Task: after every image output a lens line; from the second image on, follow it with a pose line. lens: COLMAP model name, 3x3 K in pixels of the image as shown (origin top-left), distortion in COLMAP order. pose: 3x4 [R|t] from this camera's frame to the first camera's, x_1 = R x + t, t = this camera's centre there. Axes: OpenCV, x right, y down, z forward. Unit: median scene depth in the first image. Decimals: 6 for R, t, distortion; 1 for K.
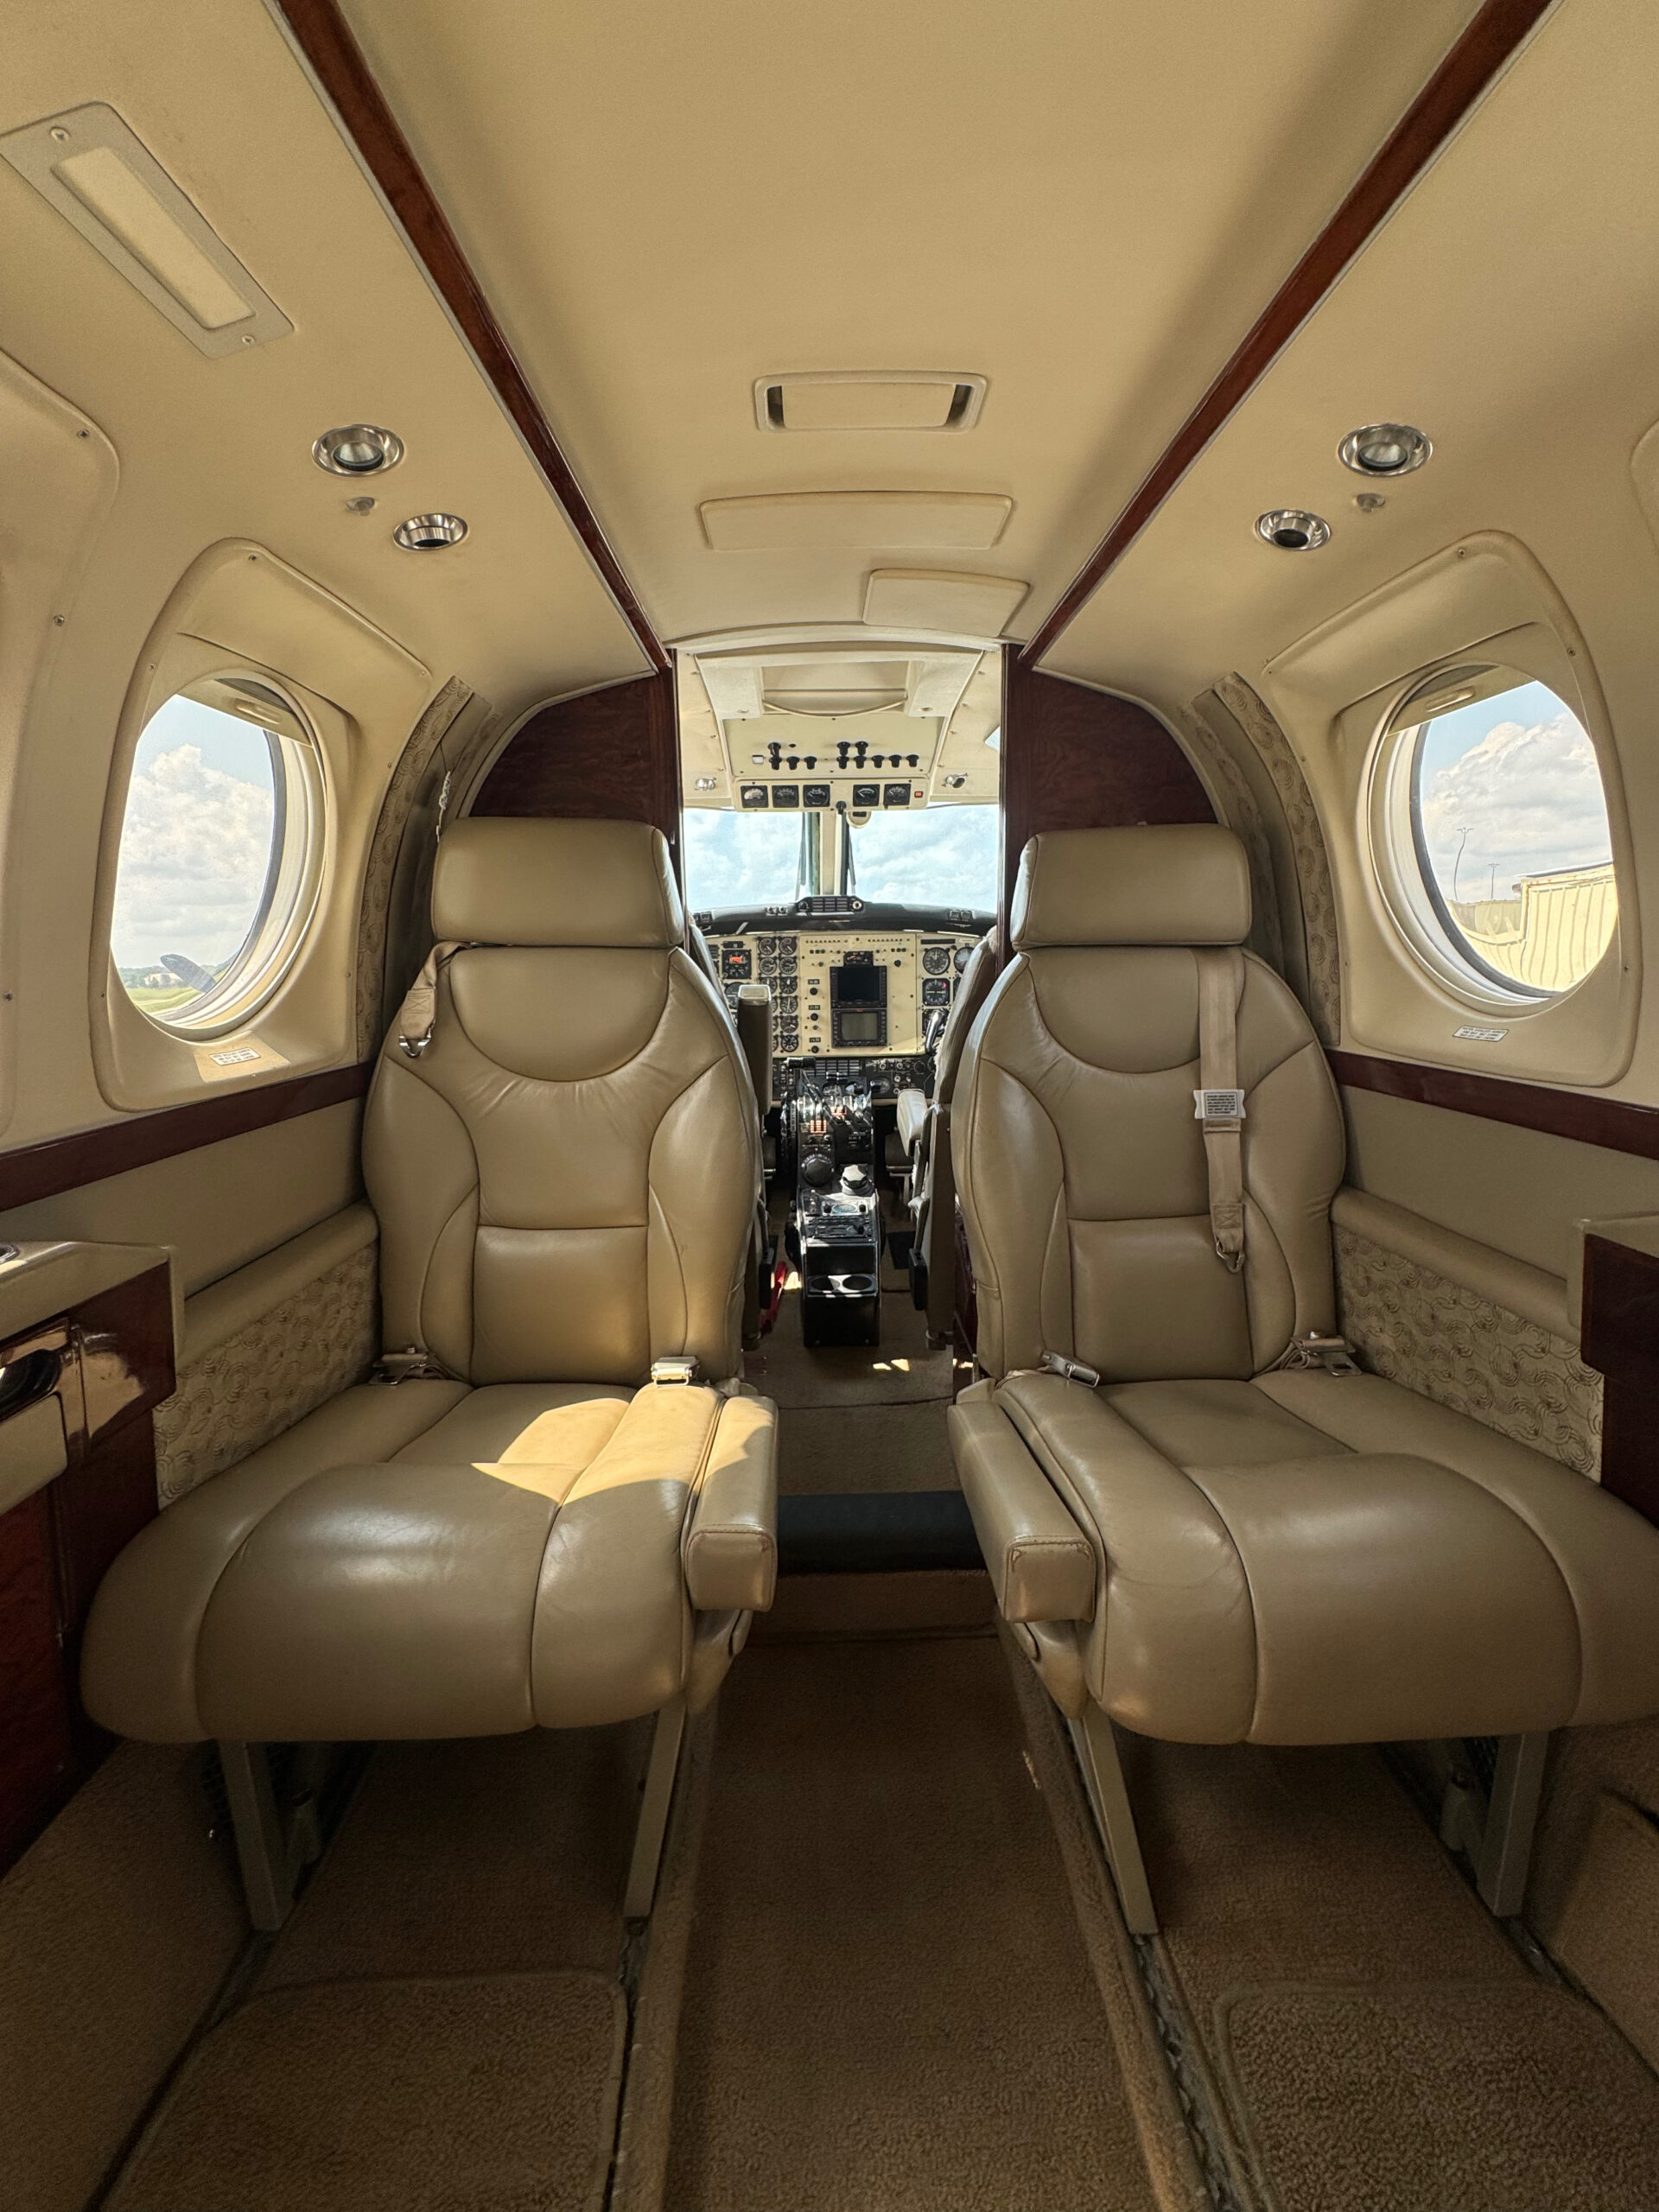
lens RADIAL K [[892.3, 0, 830.6], [0, 892.3, 1104.7], [0, 0, 1]] dist [-0.001896, 0.000559]
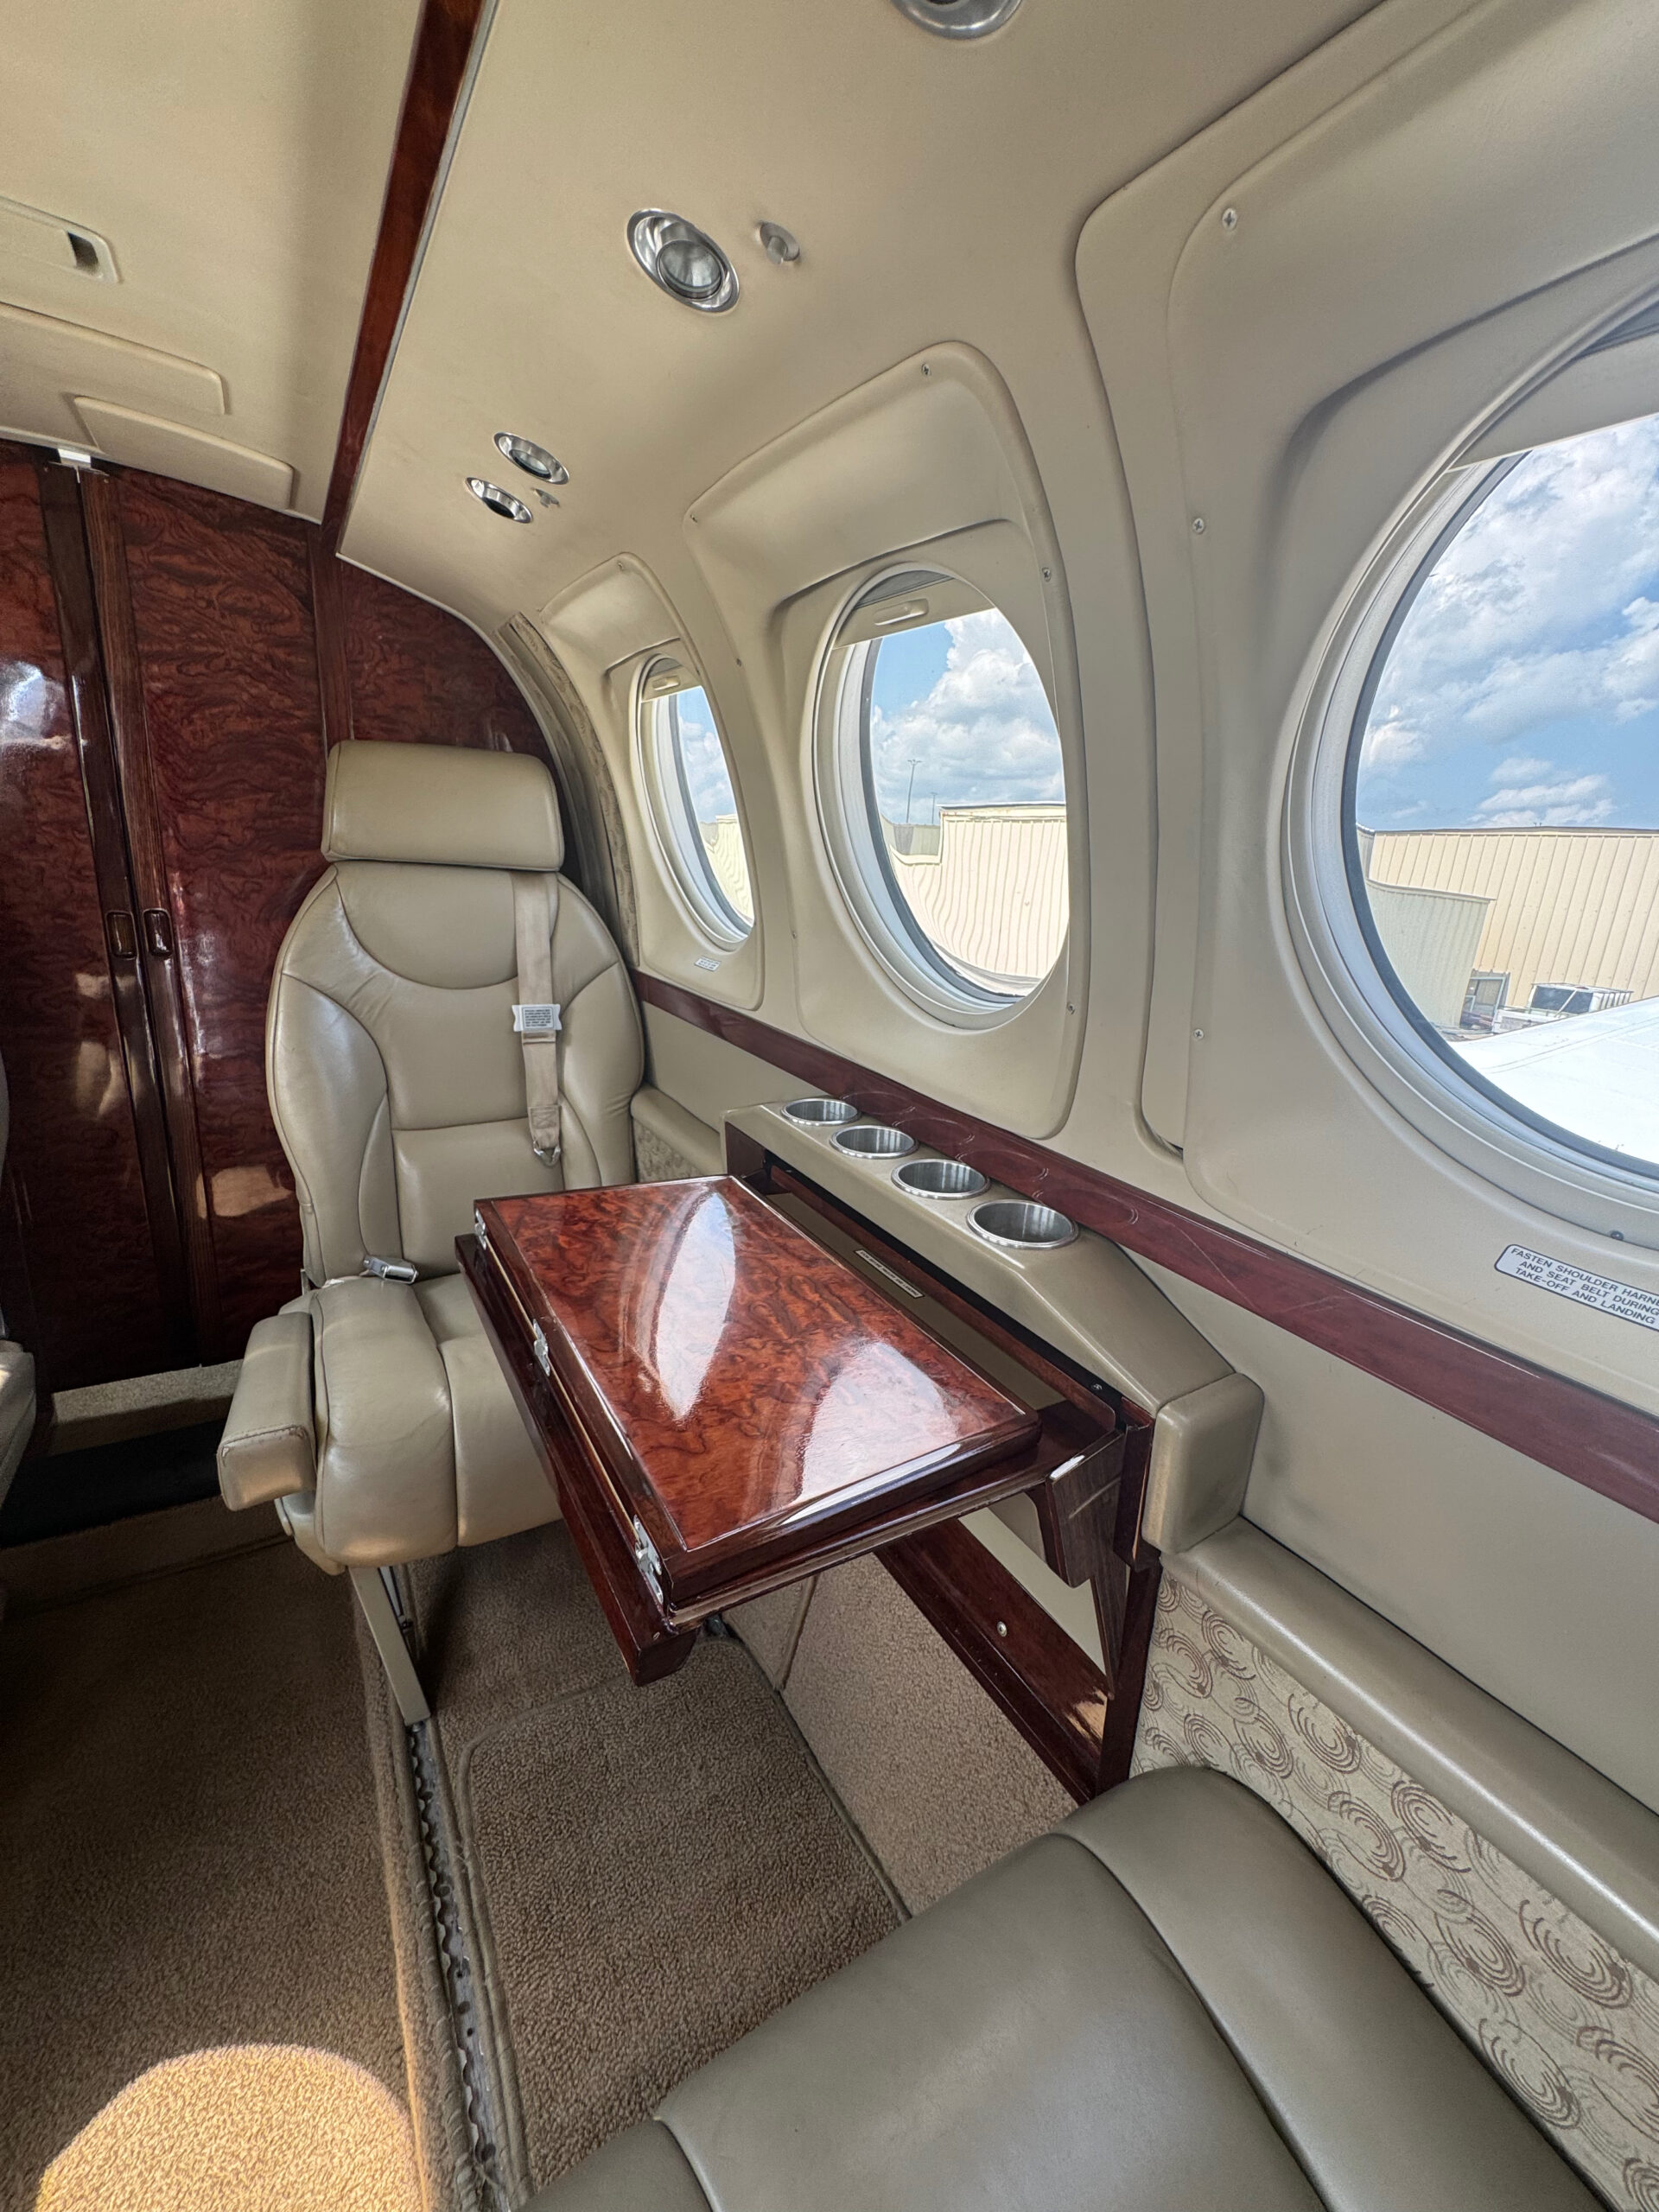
lens RADIAL K [[892.3, 0, 830.6], [0, 892.3, 1104.7], [0, 0, 1]] dist [-0.001896, 0.000559]
pose [[0.863347, -0.060314, 0.500993, 0.120045], [-0.001236, 0.992575, 0.121624, -0.018369], [-0.504609, -0.105623, 0.856862, -0.096298]]
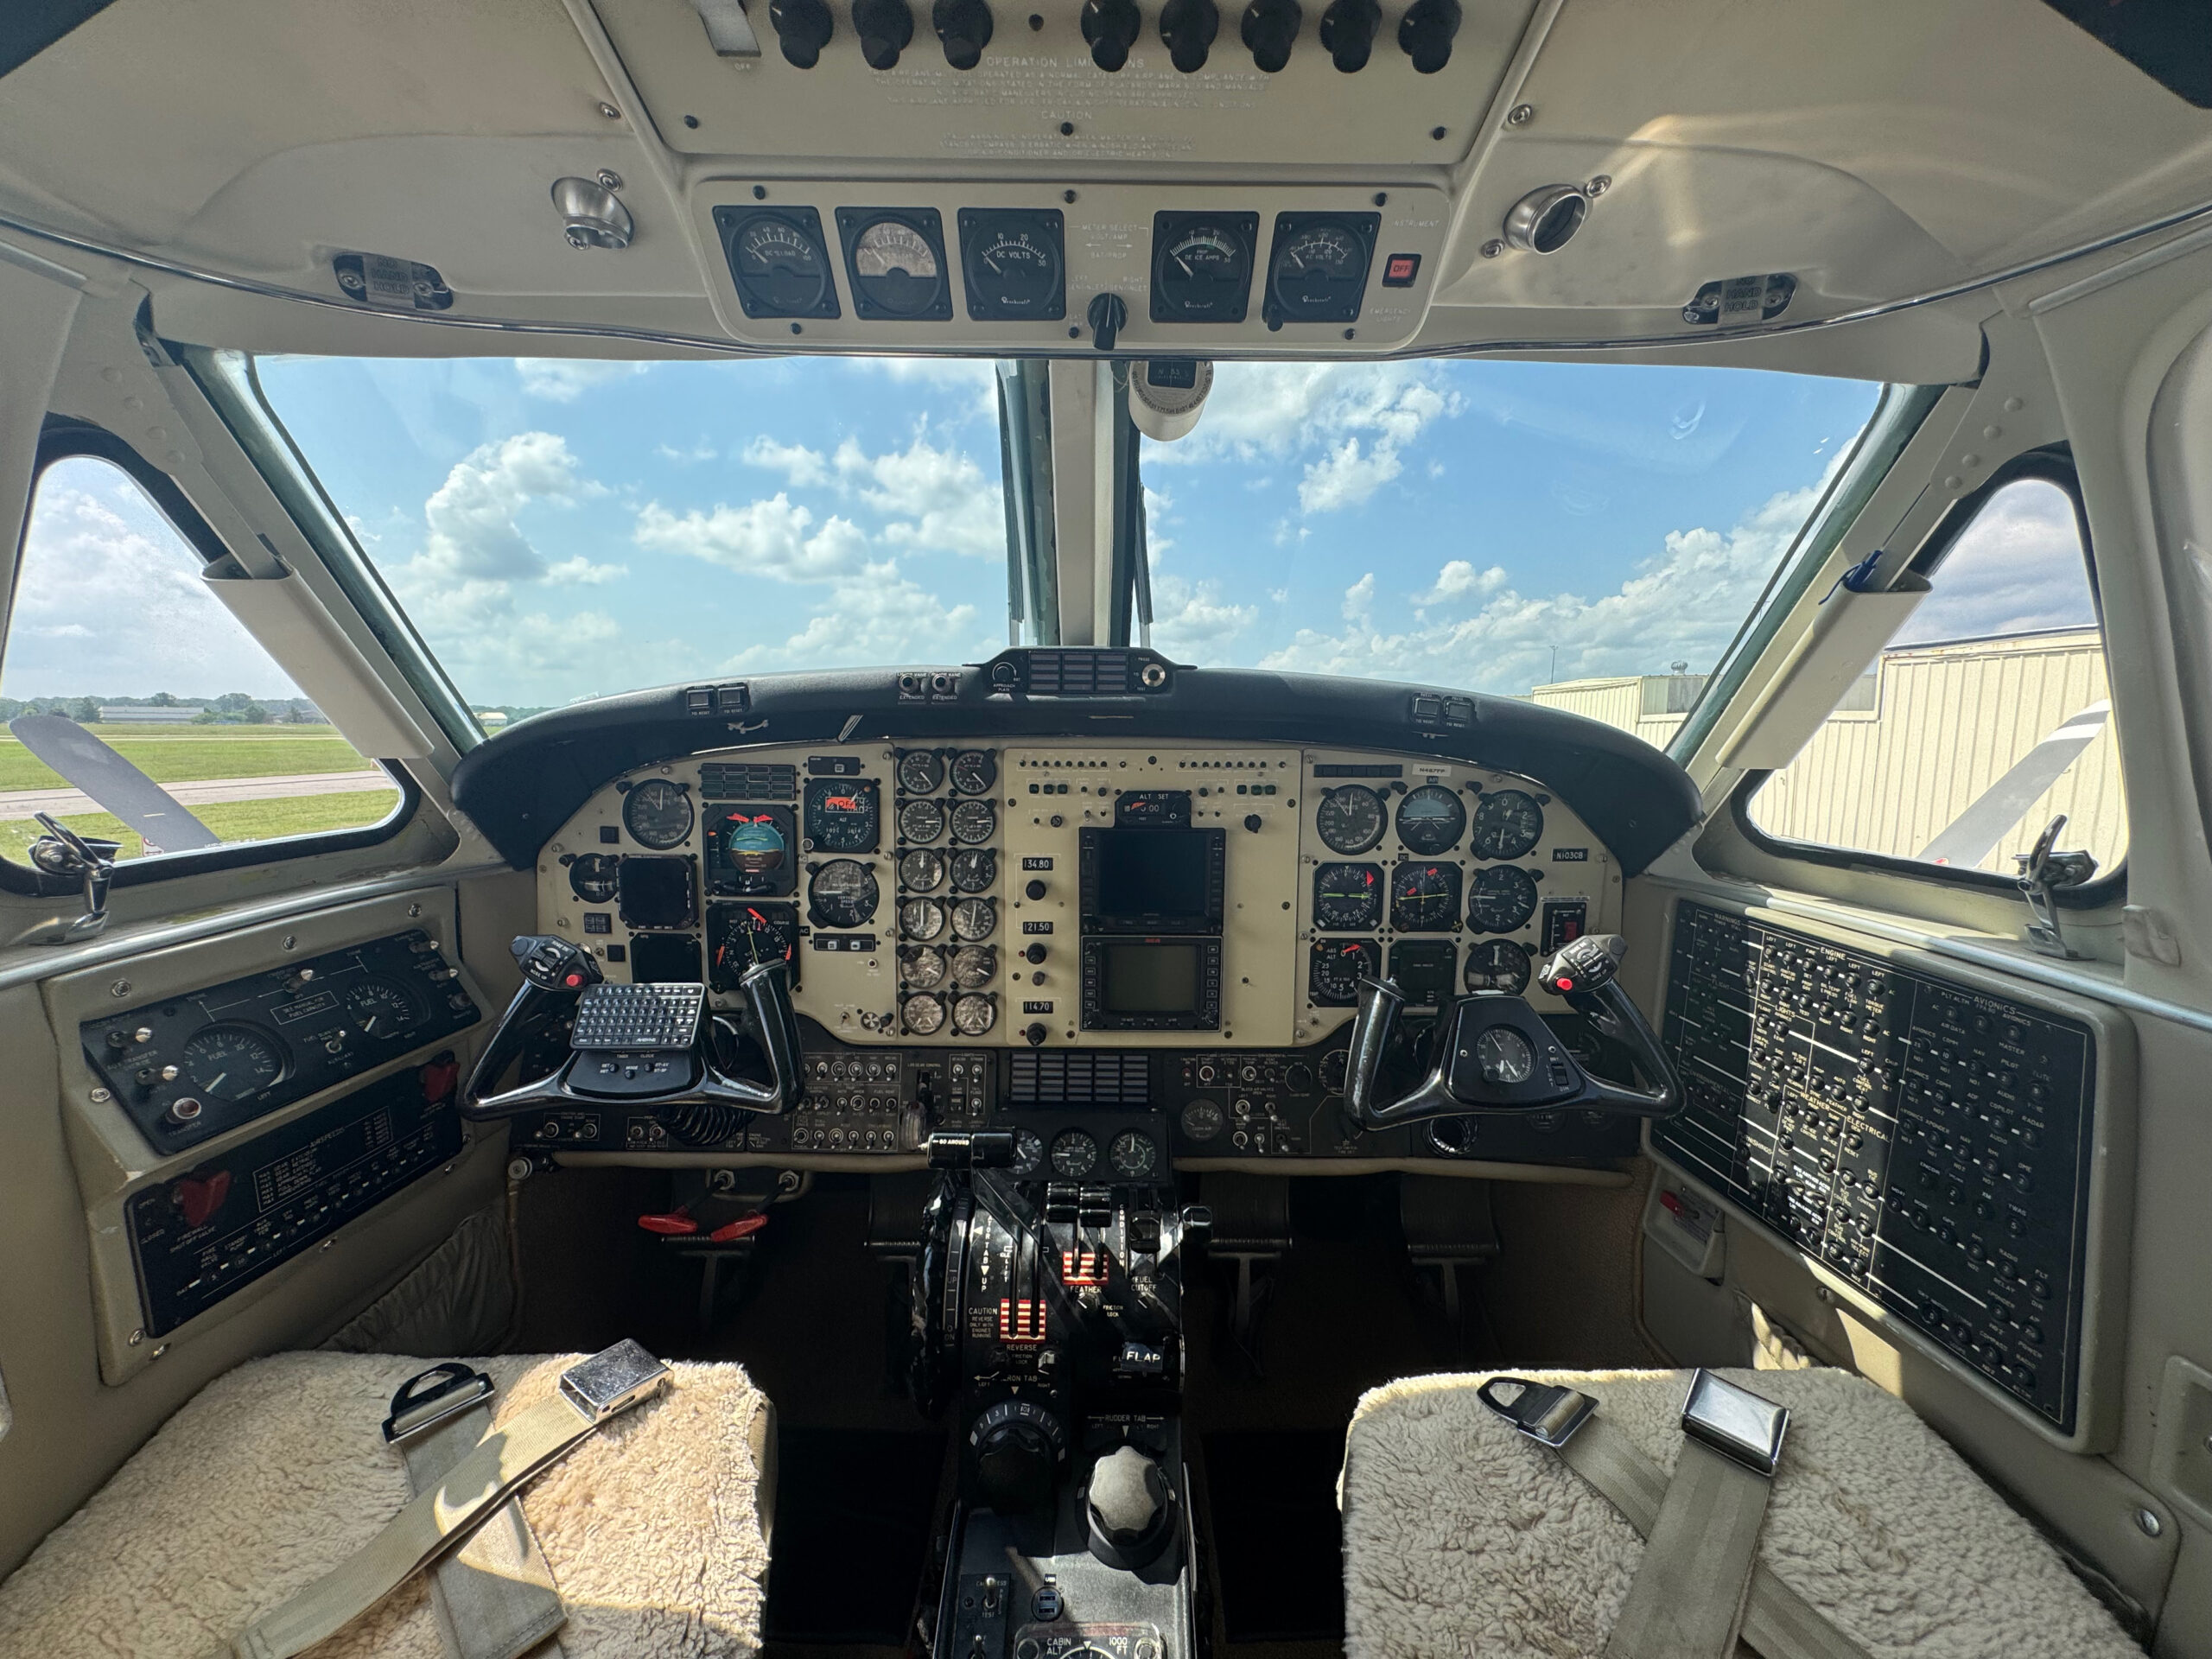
lens RADIAL K [[892.3, 0, 1106.0], [0, 892.3, 829.5], [0, 0, 1]] dist [-0.001896, 0.000559]
pose [[0.999566, 0.026529, -0.012784, 0.020652], [-0.026950, 0.999060, -0.033958, -0.184978], [0.011871, 0.034288, 0.999342, 0.800092]]
